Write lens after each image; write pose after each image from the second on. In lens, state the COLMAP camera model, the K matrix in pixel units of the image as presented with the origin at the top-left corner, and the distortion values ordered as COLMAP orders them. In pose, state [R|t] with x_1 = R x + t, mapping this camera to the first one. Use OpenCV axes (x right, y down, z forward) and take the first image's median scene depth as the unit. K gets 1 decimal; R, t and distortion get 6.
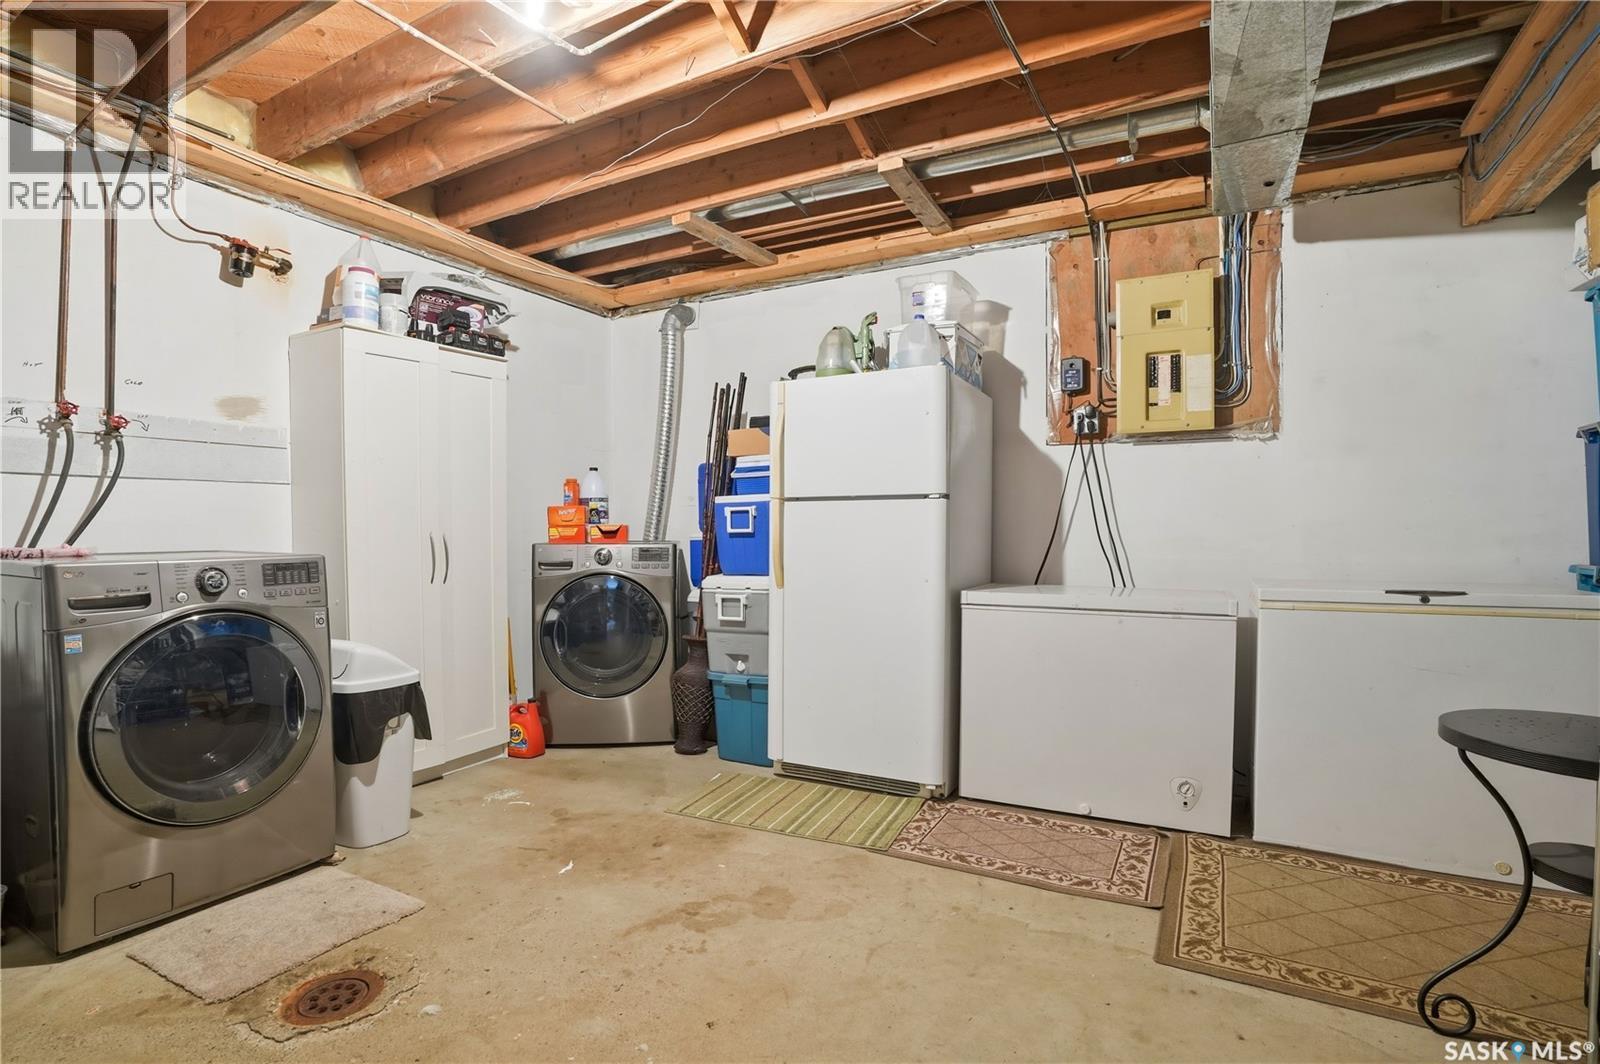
lens RADIAL K [[771.5, 0, 797.1], [0, 771.5, 517.2], [0, 0, 1]] dist [-0.056004, 0.024855]
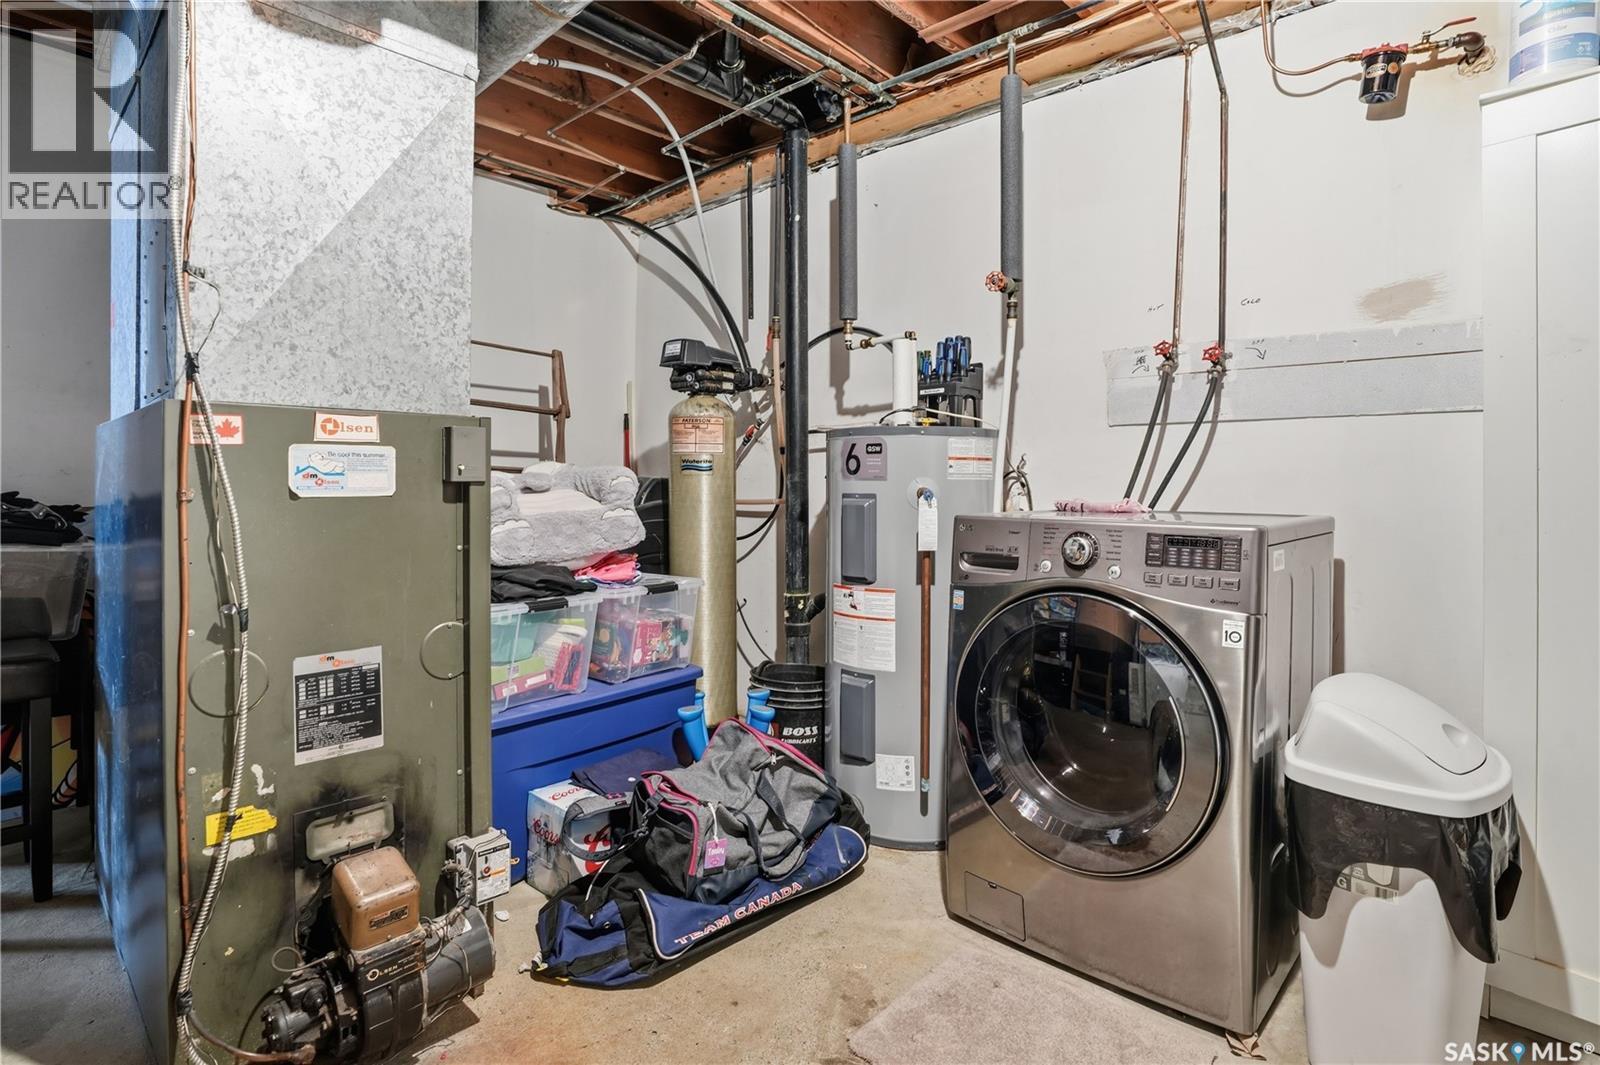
lens RADIAL K [[813.6, 0, 800.0], [0, 813.6, 470.5], [0, 0, 1]] dist [0.000247, -0.000081]
pose [[-0.244329, -0.006288, -0.969672, 0.085572], [0.001723, 0.999975, -0.006919, 0.007647], [0.969691, -0.003361, -0.244312, 0.780548]]
